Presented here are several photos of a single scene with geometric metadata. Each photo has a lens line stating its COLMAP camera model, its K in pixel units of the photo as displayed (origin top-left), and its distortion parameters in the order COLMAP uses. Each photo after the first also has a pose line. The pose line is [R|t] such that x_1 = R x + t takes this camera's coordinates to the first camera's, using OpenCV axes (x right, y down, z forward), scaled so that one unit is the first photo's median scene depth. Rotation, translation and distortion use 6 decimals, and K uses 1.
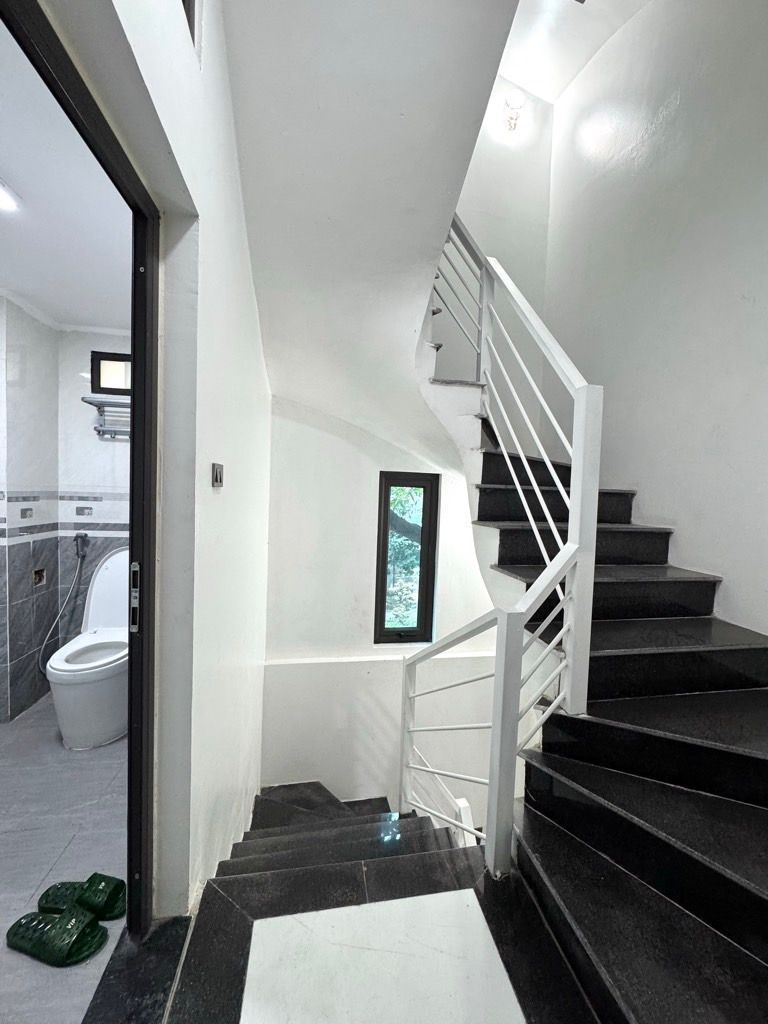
lens RADIAL K [[408.2, 0, 390.4], [0, 408.2, 513.1], [0, 0, 1]] dist [-0.004474, -0.000006]
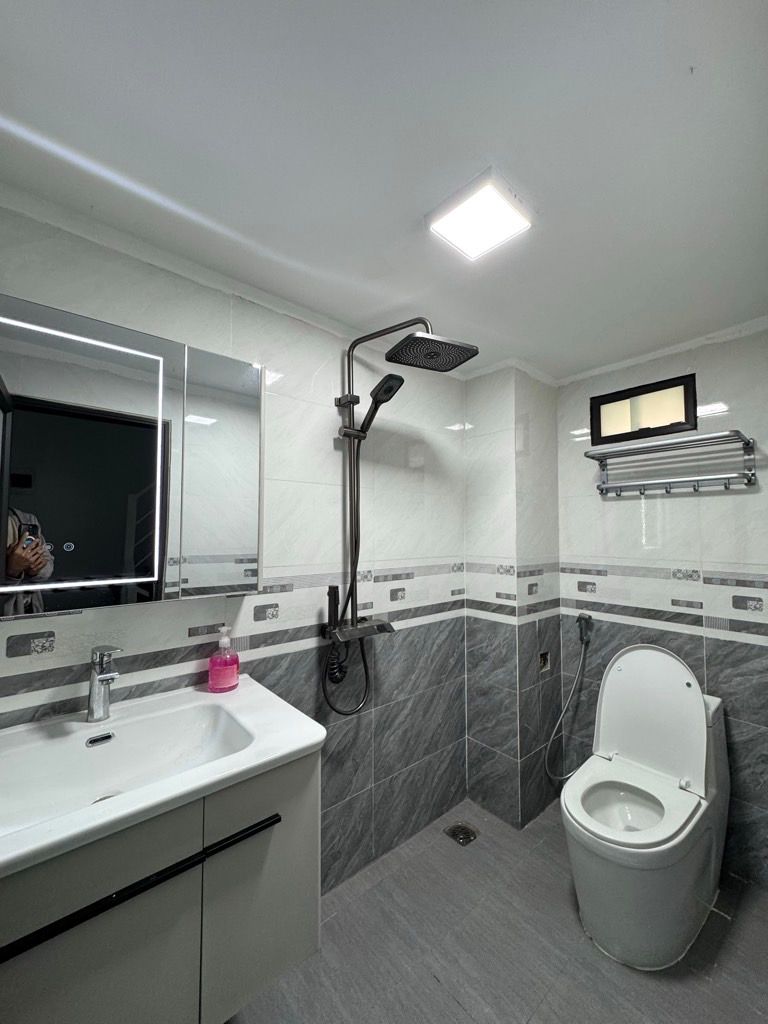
lens RADIAL K [[408.2, 0, 385.8], [0, 408.2, 513.8], [0, 0, 1]] dist [-0.004474, -0.000006]
pose [[0.507497, -0.076649, -0.858238, -0.237239], [-0.025395, 0.994272, -0.103815, -0.057243], [0.861279, 0.074480, 0.502644, 0.218964]]
